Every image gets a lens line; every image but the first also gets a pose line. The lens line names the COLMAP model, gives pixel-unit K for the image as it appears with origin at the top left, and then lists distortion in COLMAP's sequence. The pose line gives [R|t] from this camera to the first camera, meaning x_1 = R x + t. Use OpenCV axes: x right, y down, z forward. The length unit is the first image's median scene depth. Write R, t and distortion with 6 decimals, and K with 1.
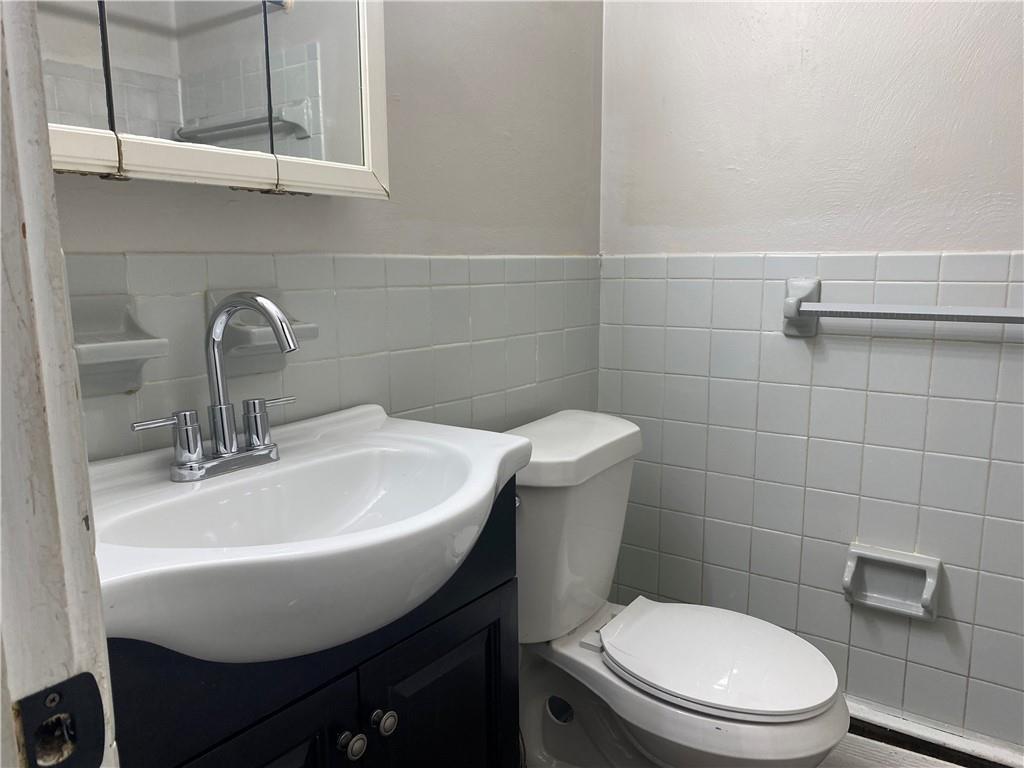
lens RADIAL K [[773.0, 0, 512.0], [0, 773.0, 383.8], [0, 0, 1]] dist [0.035719, -0.030207]
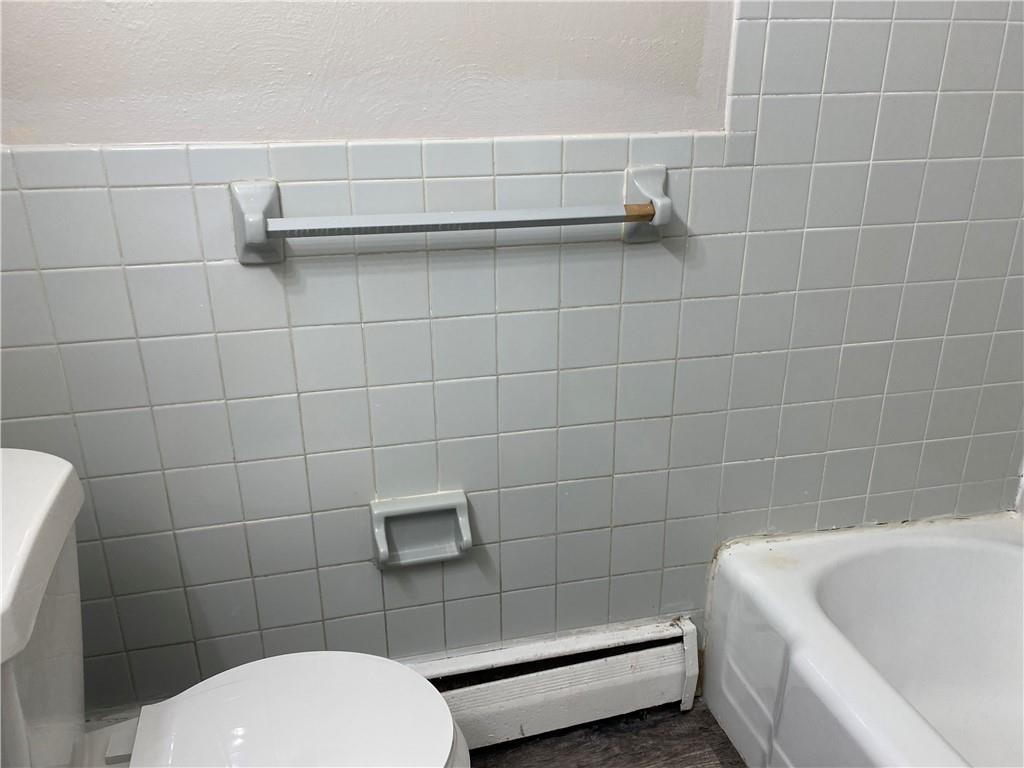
lens RADIAL K [[773.0, 0, 508.8], [0, 773.0, 393.4], [0, 0, 1]] dist [0.035719, -0.030207]
pose [[0.649364, -0.275786, 0.708709, -0.023736], [0.129935, 0.958458, 0.253918, -0.101553], [-0.749295, -0.072799, 0.658223, 0.359718]]
